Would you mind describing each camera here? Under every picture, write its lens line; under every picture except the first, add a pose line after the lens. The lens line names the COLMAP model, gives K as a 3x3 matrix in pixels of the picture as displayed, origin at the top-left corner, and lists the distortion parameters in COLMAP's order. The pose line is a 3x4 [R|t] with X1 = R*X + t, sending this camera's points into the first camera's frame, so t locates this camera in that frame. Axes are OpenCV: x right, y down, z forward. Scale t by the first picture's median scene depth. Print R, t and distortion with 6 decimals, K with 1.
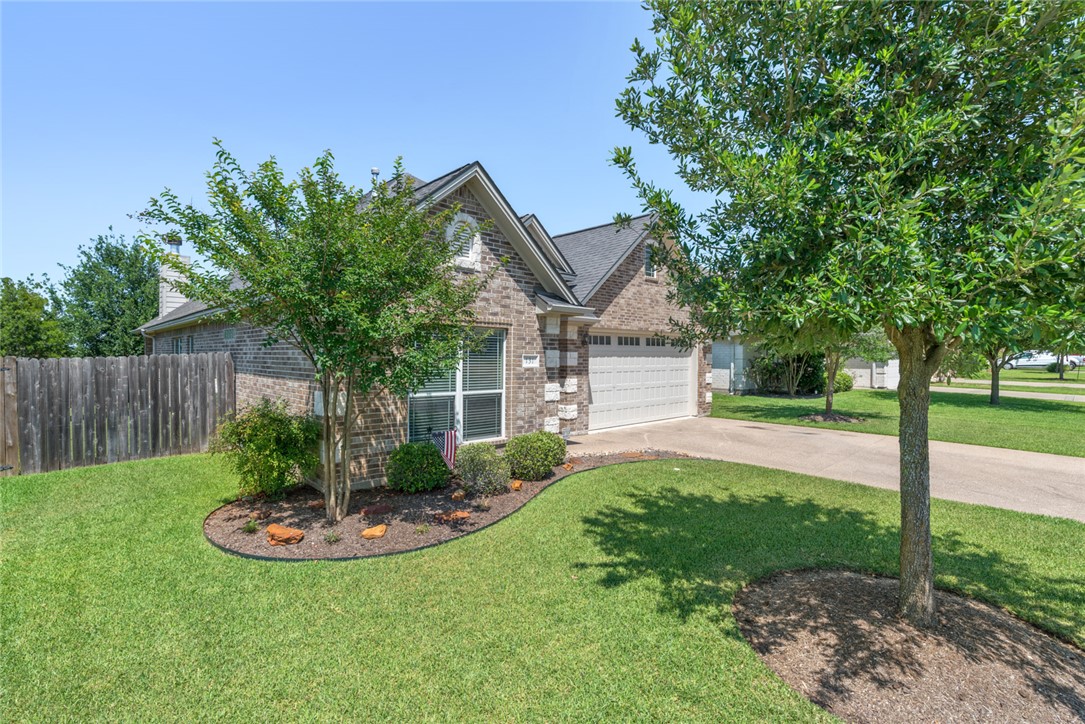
lens RADIAL K [[513.1, 0, 532.0], [0, 513.1, 354.2], [0, 0, 1]] dist [0.004522, 0.000350]
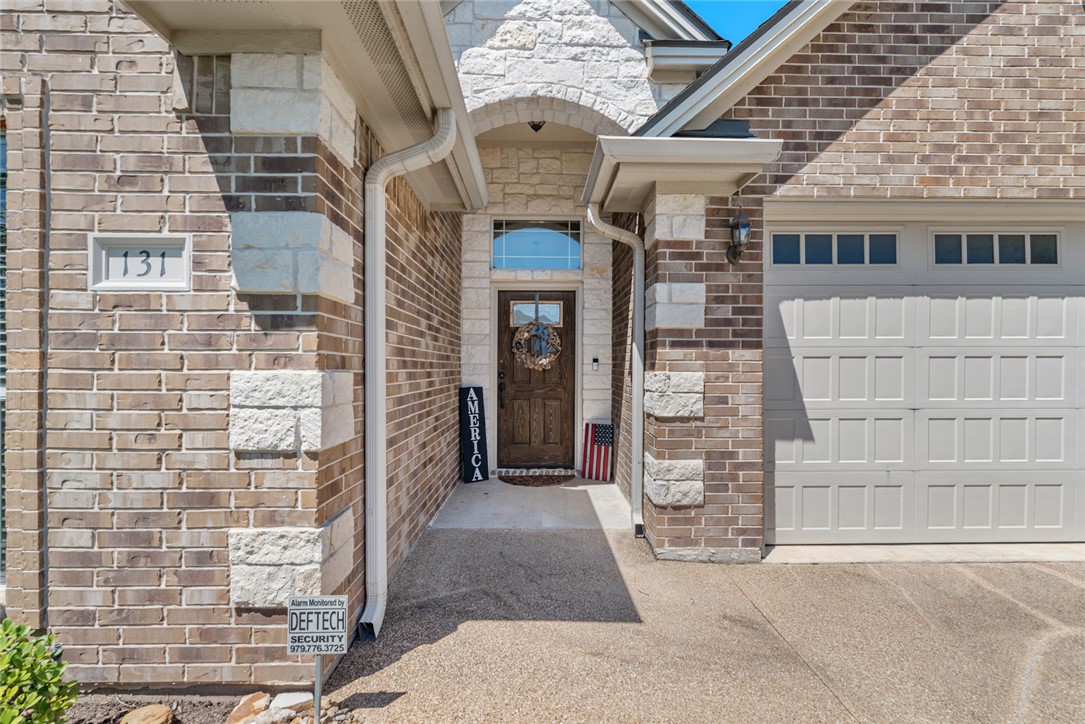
lens RADIAL K [[467.2, 0, 549.8], [0, 467.2, 368.8], [0, 0, 1]] dist [0.001359, 0.000137]
pose [[0.751109, -0.002139, -0.660175, 0.261559], [0.003748, 0.999992, 0.001024, 0.059005], [0.660167, -0.003244, 0.751112, 0.963979]]
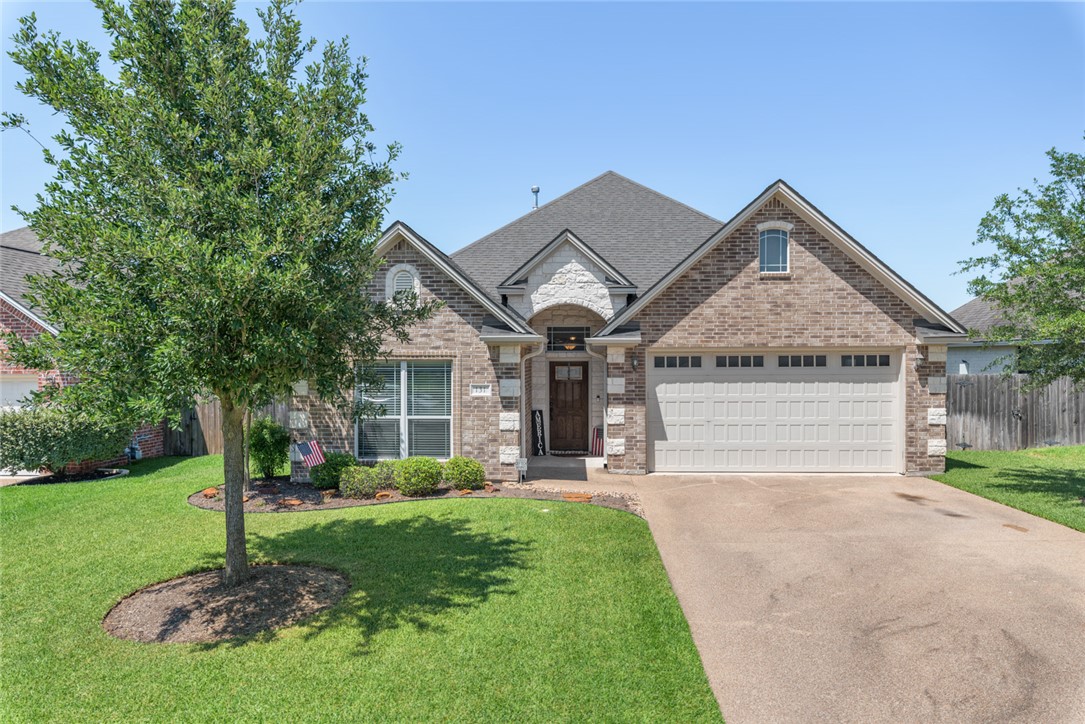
lens RADIAL K [[720.9, 0, 533.7], [0, 720.9, 361.2], [0, 0, 1]] dist [0.002936, -0.000098]
pose [[0.681931, -0.003536, -0.731408, 1.136006], [0.010135, 0.999938, 0.004615, -0.050658], [0.731346, -0.010560, 0.681925, 0.085095]]
